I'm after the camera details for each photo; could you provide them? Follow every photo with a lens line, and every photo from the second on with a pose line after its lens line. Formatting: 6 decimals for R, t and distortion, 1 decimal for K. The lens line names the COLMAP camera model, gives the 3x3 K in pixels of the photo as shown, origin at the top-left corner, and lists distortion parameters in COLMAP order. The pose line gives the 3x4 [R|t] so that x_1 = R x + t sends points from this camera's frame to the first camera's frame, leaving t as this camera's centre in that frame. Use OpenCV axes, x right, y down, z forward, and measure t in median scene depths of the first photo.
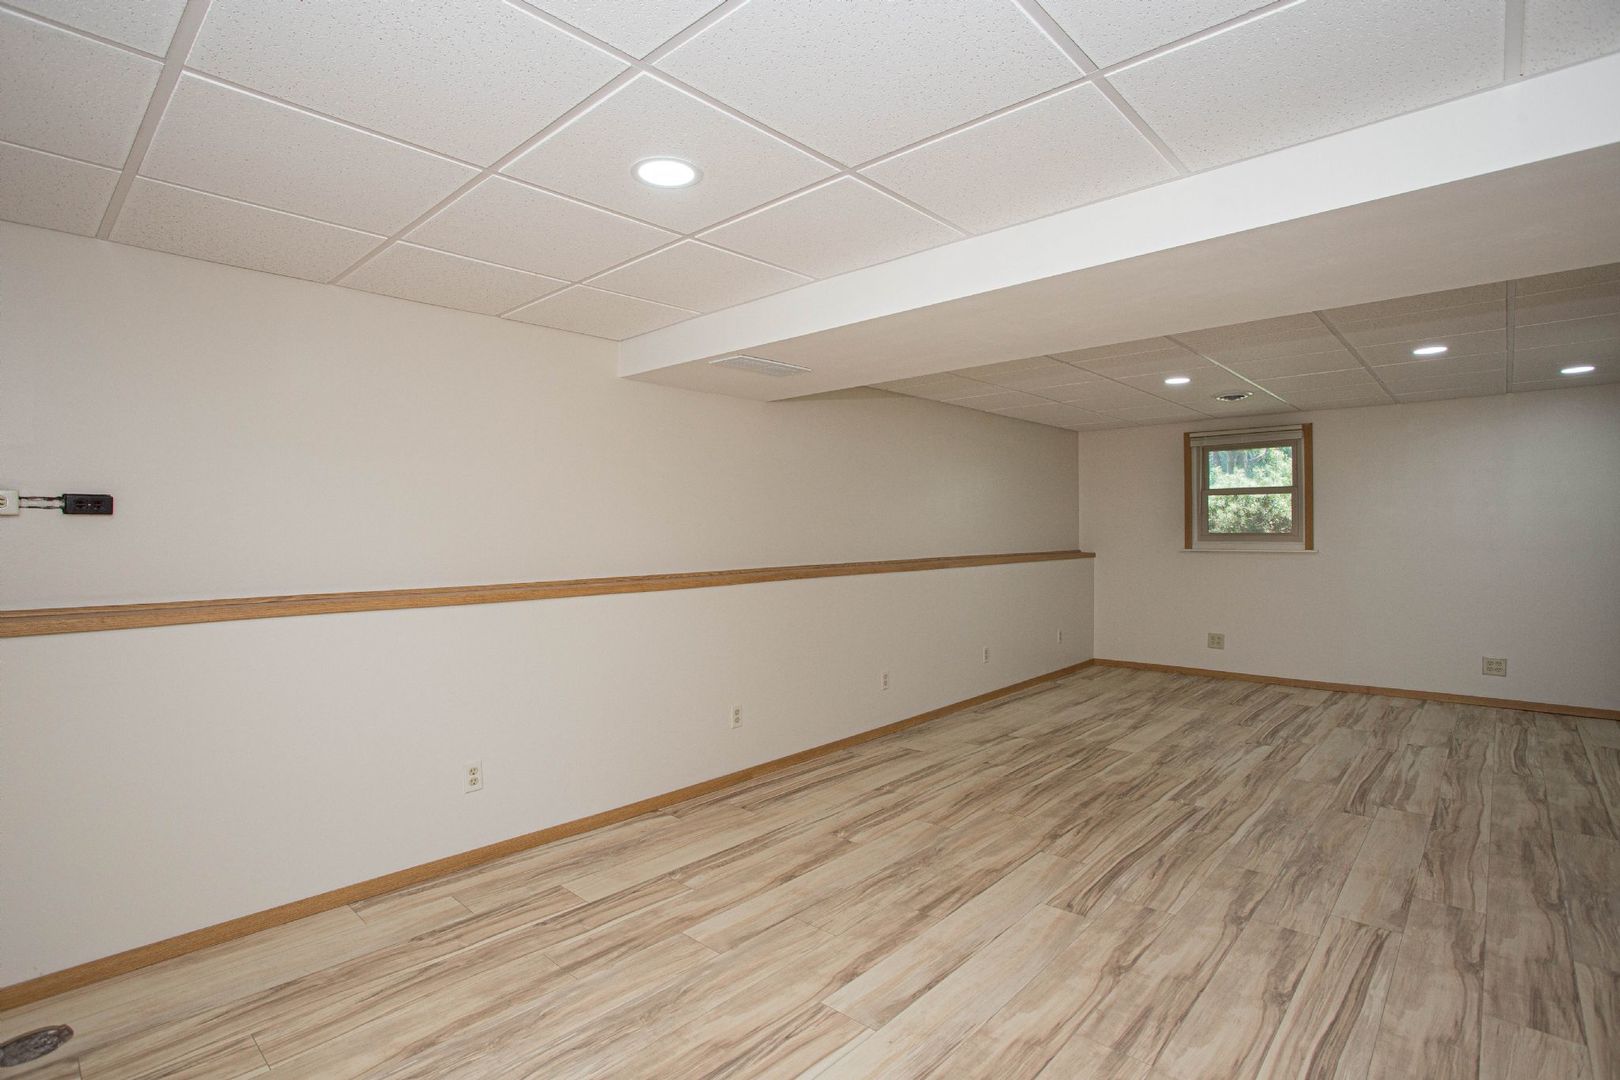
lens RADIAL K [[788.9, 0, 810.0], [0, 788.9, 540.0], [0, 0, 1]] dist [-0.056036, 0.016624]
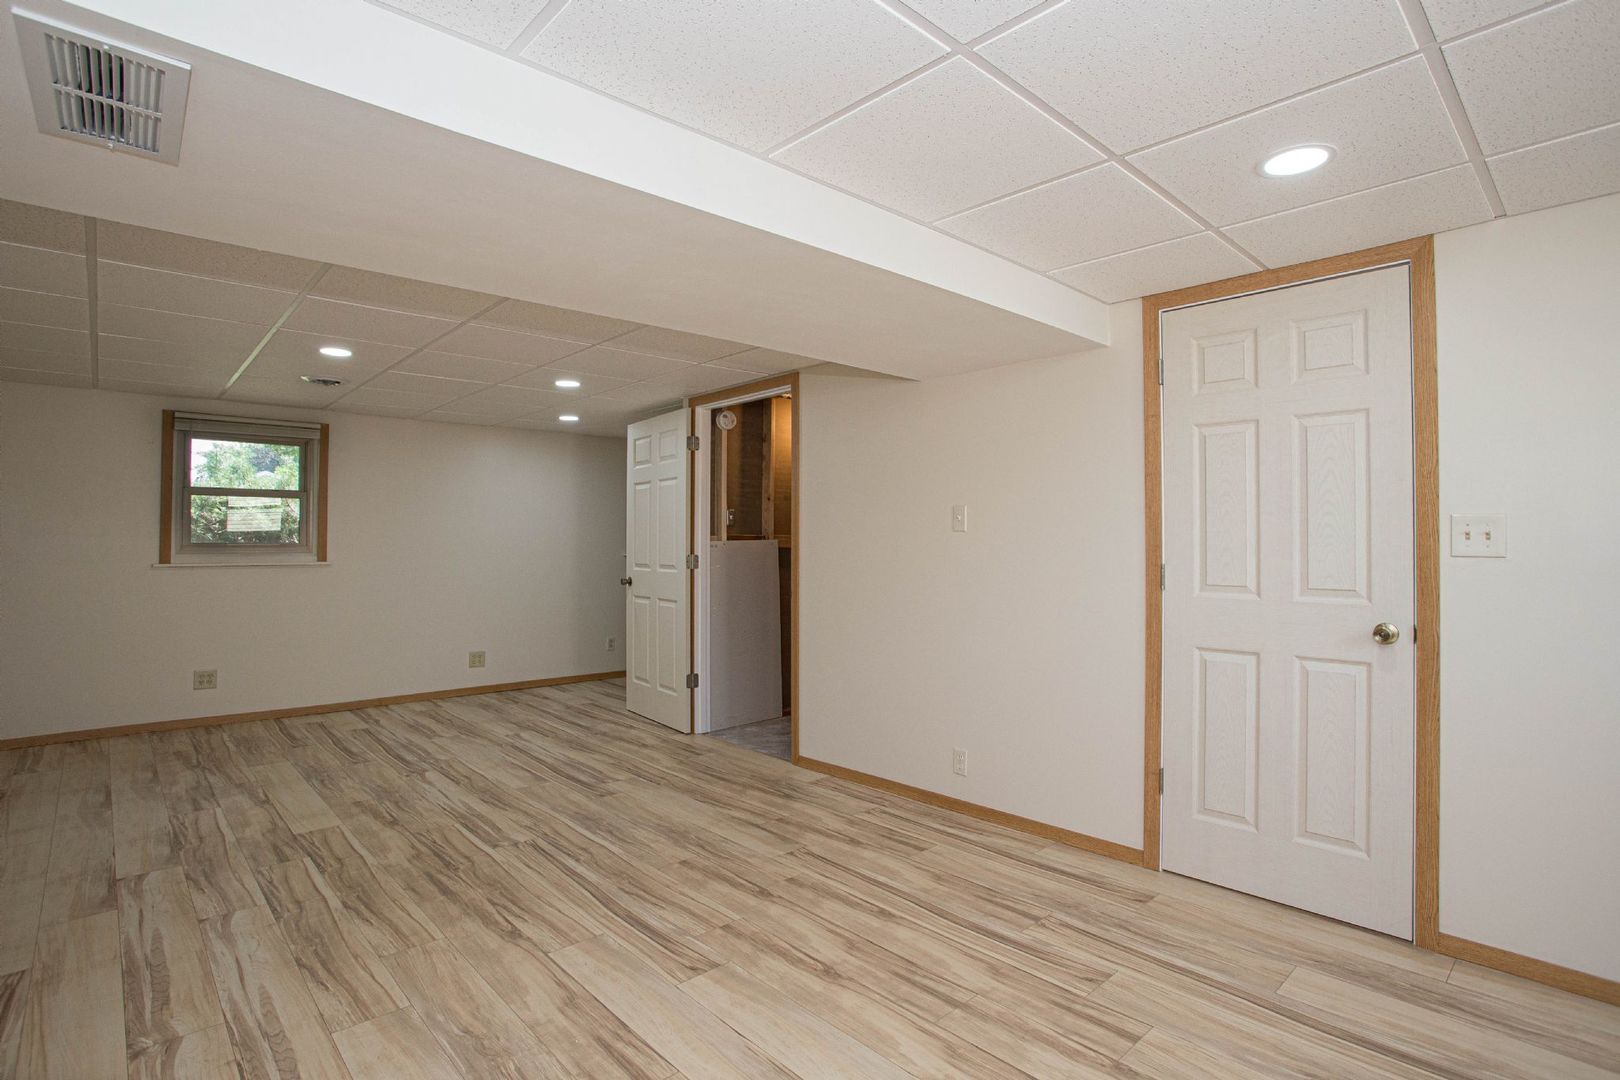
lens RADIAL K [[788.9, 0, 810.0], [0, 788.9, 540.0], [0, 0, 1]] dist [-0.056036, 0.016624]
pose [[0.077740, 0.017139, 0.996826, -0.431074], [0.005167, 0.999832, -0.017594, 0.010467], [-0.996960, 0.006519, 0.077638, 0.663674]]
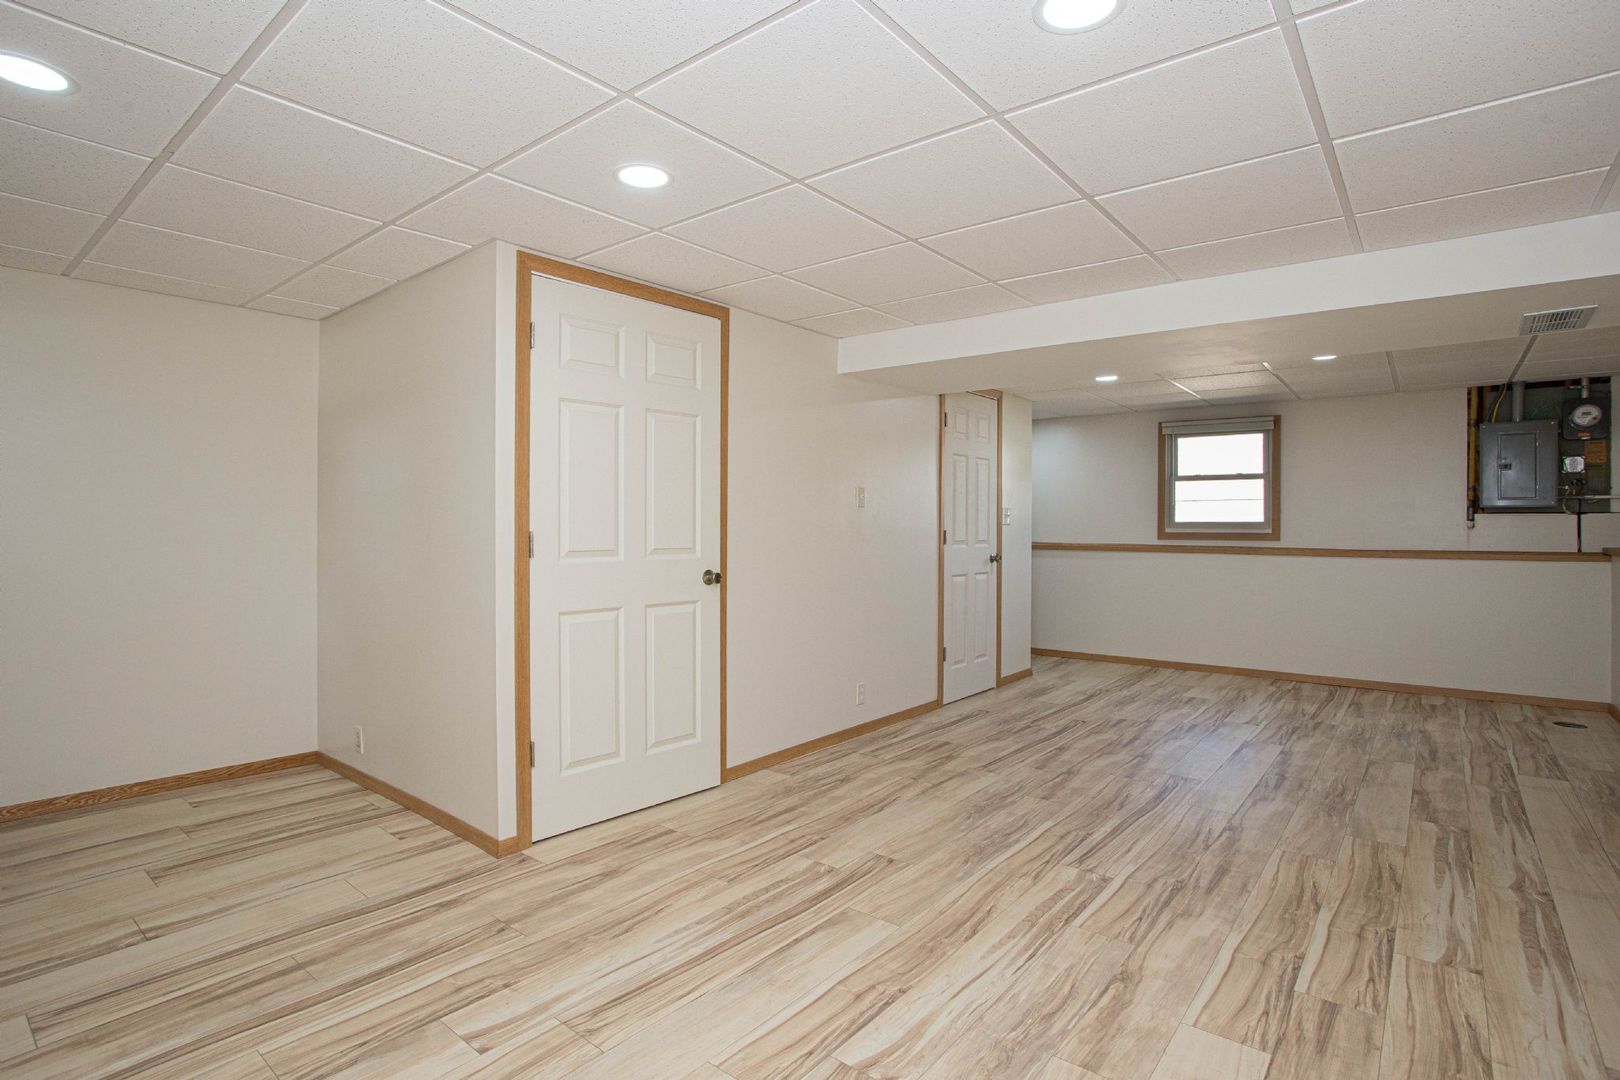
lens RADIAL K [[788.9, 0, 810.0], [0, 788.9, 540.0], [0, 0, 1]] dist [-0.056036, 0.016624]
pose [[-0.998605, 0.009825, -0.051874, 0.888425], [0.008615, 0.999687, 0.023498, 0.003337], [0.052089, 0.023019, -0.998377, 1.939602]]
